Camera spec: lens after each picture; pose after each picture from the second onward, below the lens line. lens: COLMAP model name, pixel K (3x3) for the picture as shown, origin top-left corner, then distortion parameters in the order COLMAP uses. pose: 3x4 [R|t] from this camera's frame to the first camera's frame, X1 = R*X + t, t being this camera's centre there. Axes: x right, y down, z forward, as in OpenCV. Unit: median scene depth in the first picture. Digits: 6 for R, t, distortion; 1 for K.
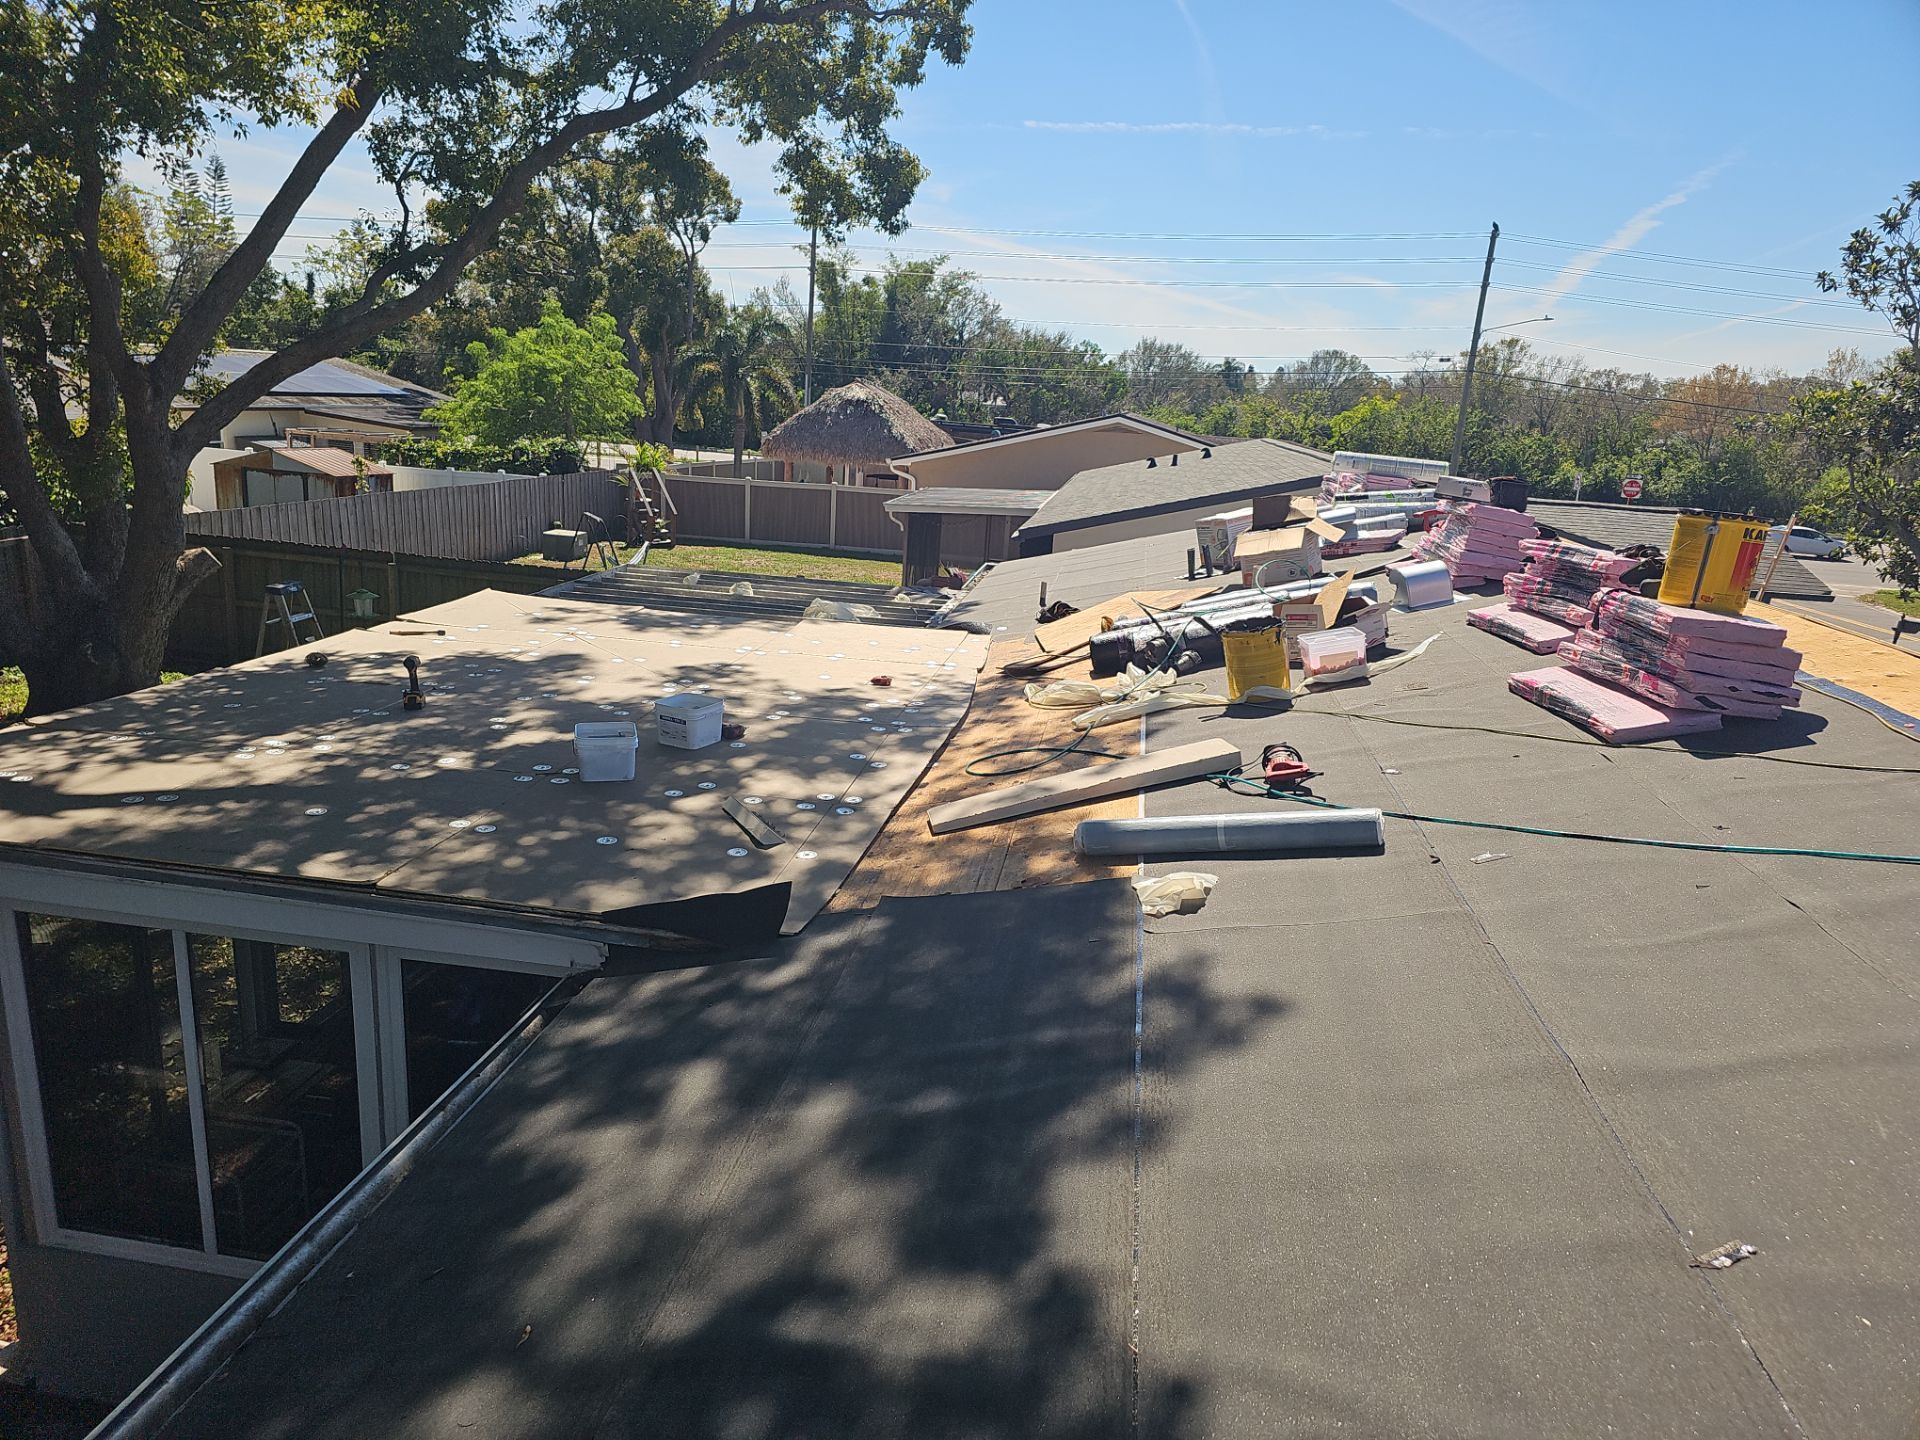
lens RADIAL K [[1187.4, 0, 962.3], [0, 1187.4, 686.4], [0, 0, 1]] dist [0.040866, -0.030144]
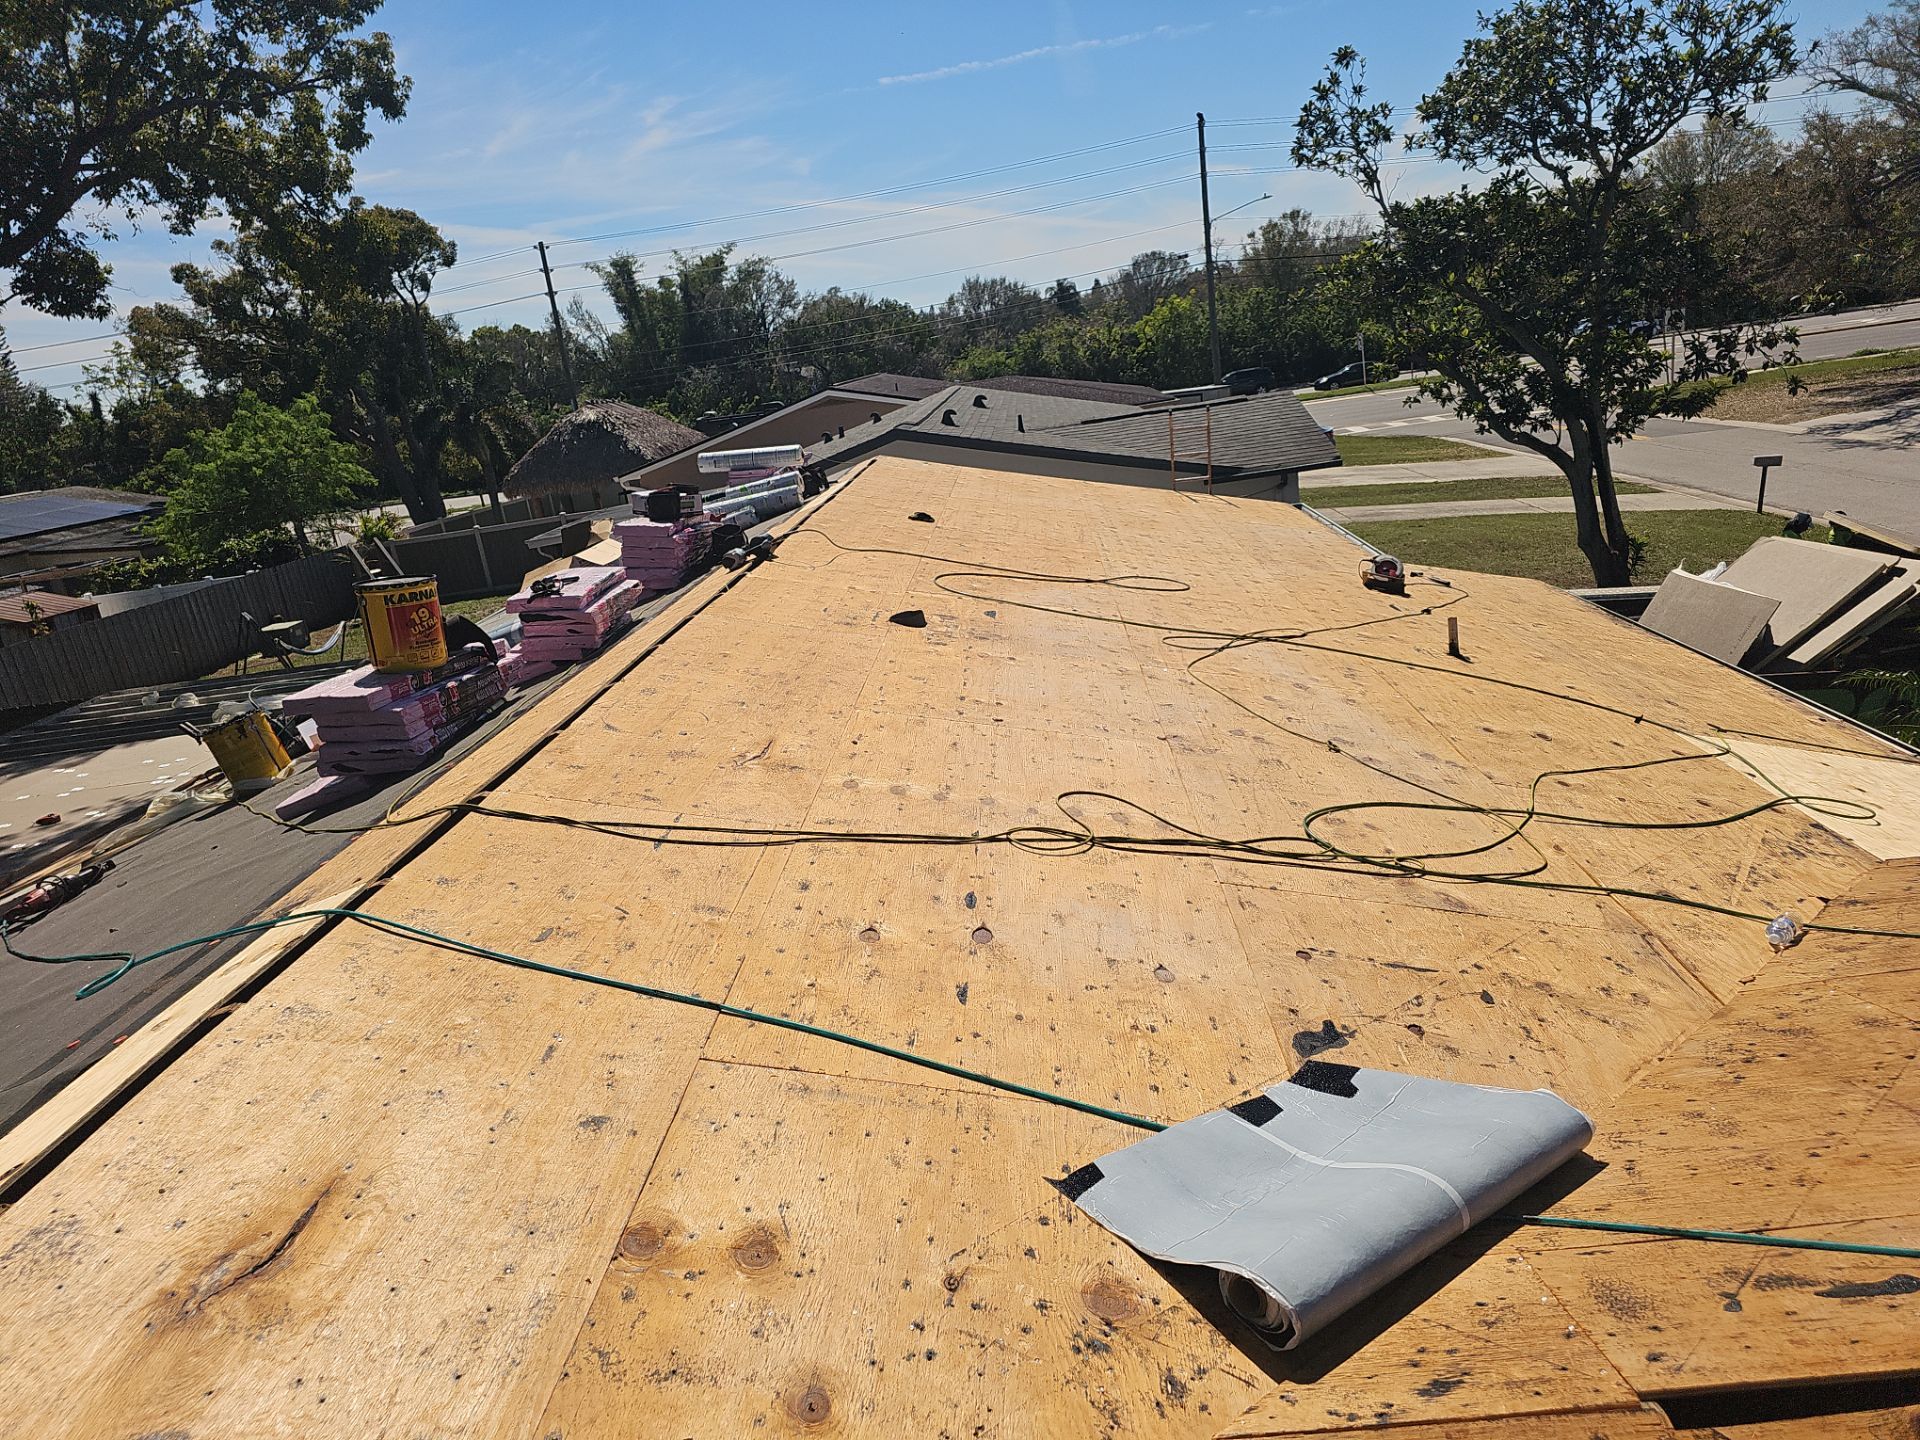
lens RADIAL K [[1187.4, 0, 962.3], [0, 1187.4, 686.4], [0, 0, 1]] dist [0.040866, -0.030144]
pose [[0.976229, -0.215241, 0.025477, 0.119268], [0.214183, 0.976022, 0.038817, 0.002375], [-0.033221, -0.032437, 0.998922, -0.012864]]
